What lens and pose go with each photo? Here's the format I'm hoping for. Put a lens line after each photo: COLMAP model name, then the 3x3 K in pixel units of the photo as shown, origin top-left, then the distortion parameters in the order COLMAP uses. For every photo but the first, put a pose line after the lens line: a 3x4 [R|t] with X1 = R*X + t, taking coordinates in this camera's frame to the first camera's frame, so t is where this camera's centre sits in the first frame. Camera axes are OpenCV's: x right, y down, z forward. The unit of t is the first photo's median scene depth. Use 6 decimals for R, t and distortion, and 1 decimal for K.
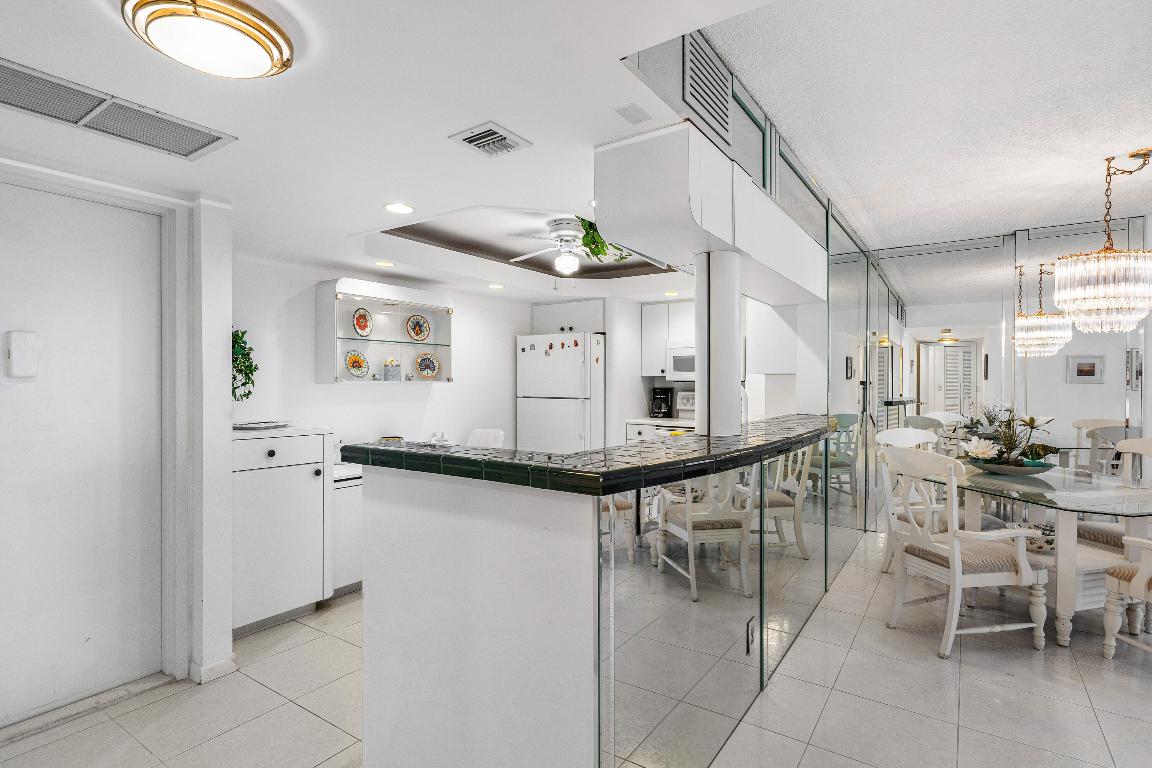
lens RADIAL K [[561.0, 0, 578.9], [0, 561.0, 386.7], [0, 0, 1]] dist [0.001501, -0.002222]
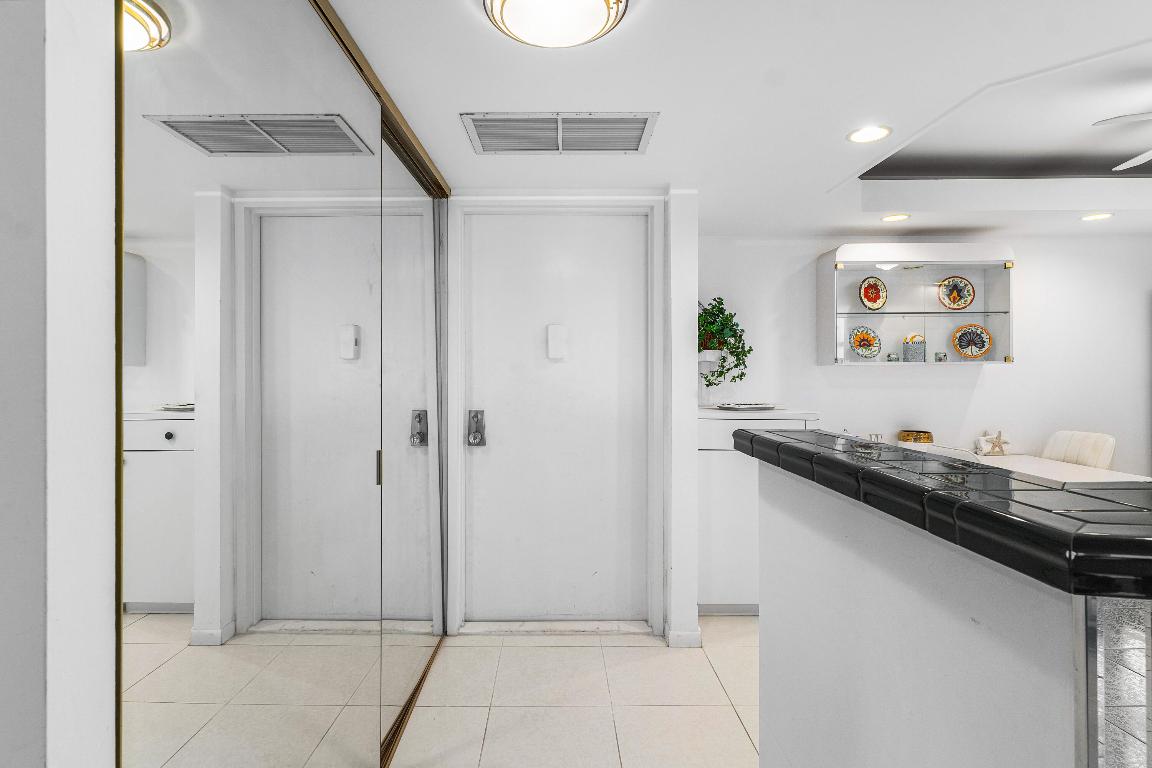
lens RADIAL K [[561.0, 0, 574.2], [0, 561.0, 374.9], [0, 0, 1]] dist [0.001501, -0.002222]
pose [[0.568557, -0.000657, -0.822643, 0.057914], [-0.000318, 0.999999, -0.001019, 0.010566], [0.822644, 0.000841, 0.568557, 0.144698]]
